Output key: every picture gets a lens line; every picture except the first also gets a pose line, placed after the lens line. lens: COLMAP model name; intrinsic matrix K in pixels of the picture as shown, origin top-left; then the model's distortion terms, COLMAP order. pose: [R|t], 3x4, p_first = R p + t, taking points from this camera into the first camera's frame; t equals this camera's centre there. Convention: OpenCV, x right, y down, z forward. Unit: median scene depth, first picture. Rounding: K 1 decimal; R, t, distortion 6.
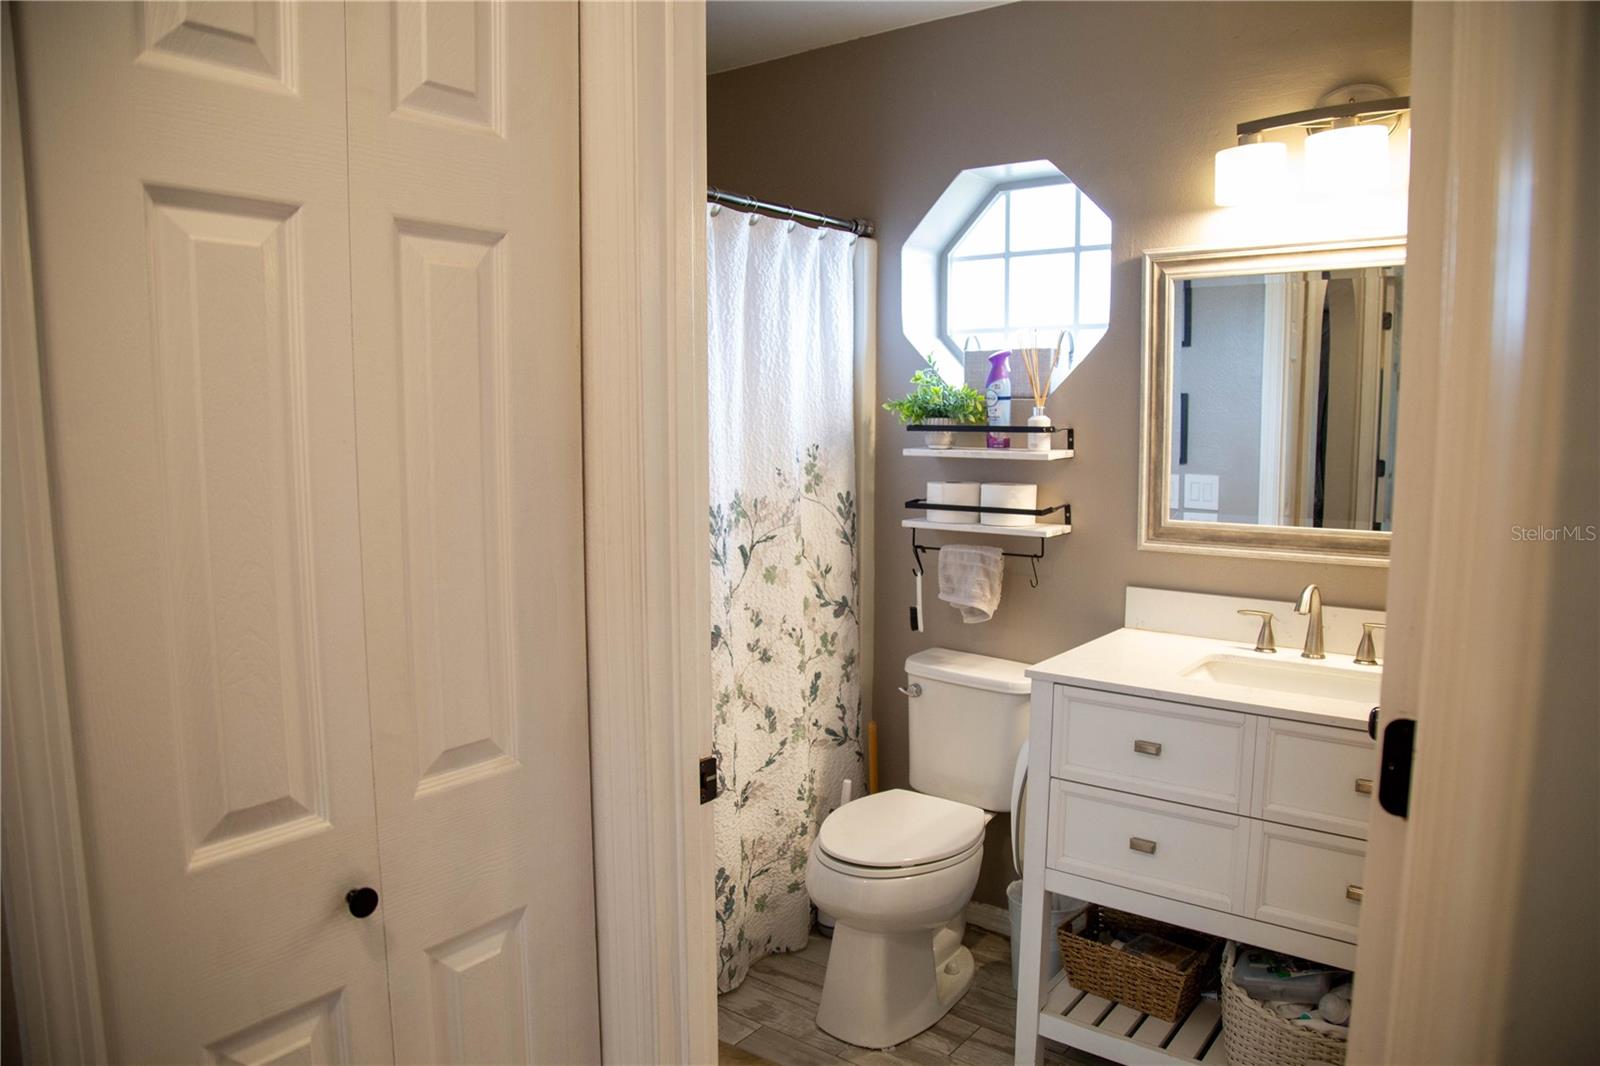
lens RADIAL K [[1086.4, 0, 798.5], [0, 1086.4, 534.9], [0, 0, 1]] dist [-0.138889, 0.070997]
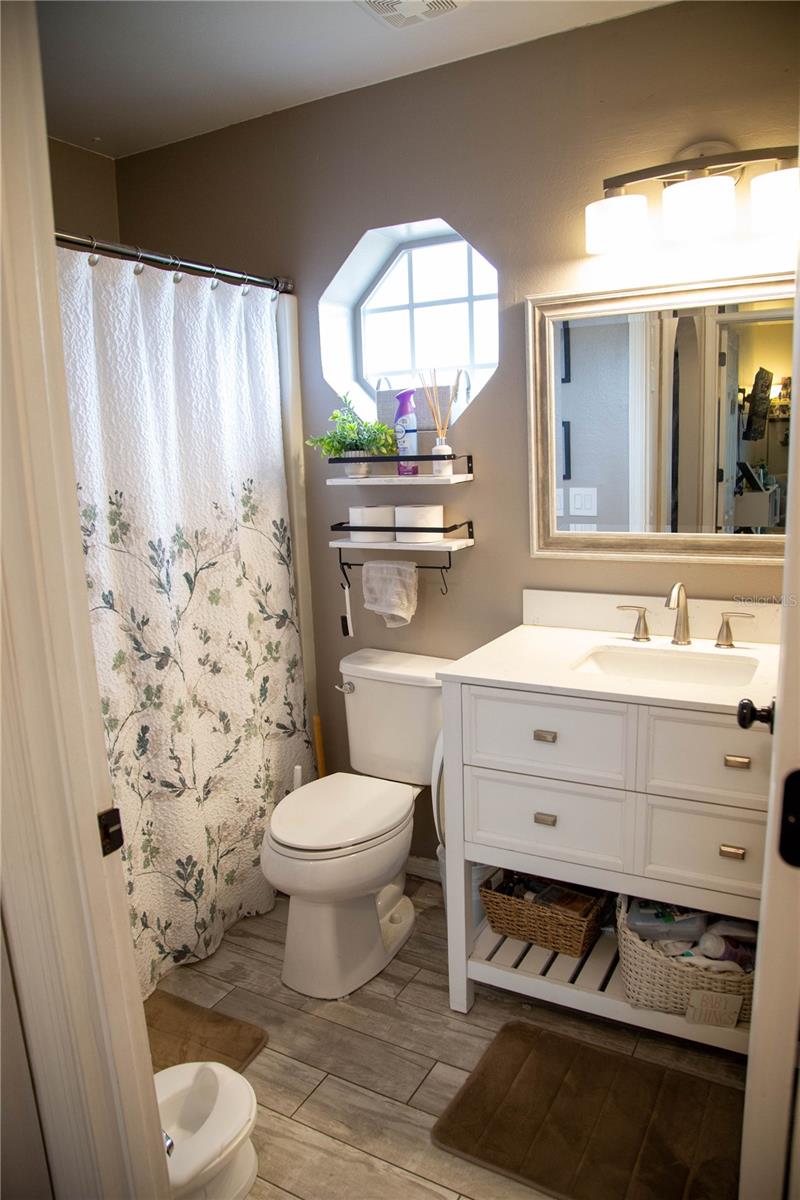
lens RADIAL K [[829.0, 0, 400.0], [0, 829.0, 600.0], [0, 0, 1]] dist [-0.118348, 0.065395]
pose [[0.988734, -0.062570, 0.135977, 0.049010], [0.052529, 0.995707, 0.076217, -0.015724], [-0.140162, -0.068216, 0.987776, 0.125075]]
